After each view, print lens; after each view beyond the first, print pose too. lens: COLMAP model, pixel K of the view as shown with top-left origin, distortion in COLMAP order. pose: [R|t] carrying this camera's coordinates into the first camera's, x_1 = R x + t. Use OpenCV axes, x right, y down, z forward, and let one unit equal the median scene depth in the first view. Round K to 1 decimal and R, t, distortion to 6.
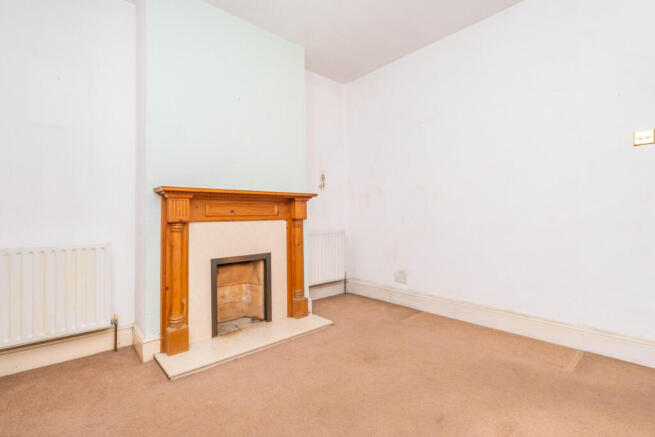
lens RADIAL K [[303.9, 0, 329.1], [0, 303.9, 205.6], [0, 0, 1]] dist [-0.000244, -0.000224]
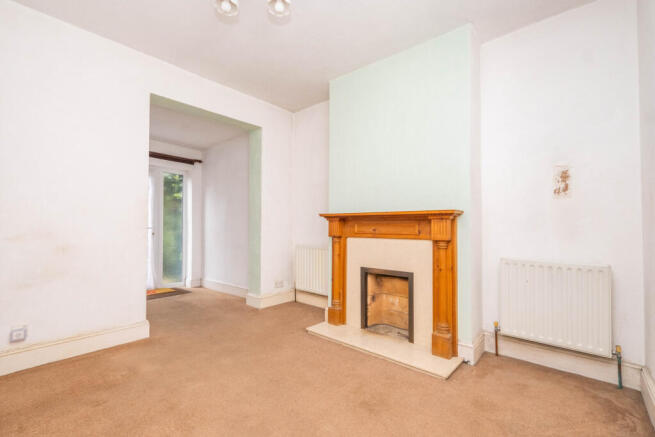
lens RADIAL K [[288.0, 0, 327.4], [0, 288.0, 221.6], [0, 0, 1]] dist [-0.001609, -0.000547]
pose [[0.097645, -0.030817, -0.994744, 0.704565], [0.013303, 0.999472, -0.029658, 0.015148], [0.995132, -0.010337, 0.098003, 0.636762]]
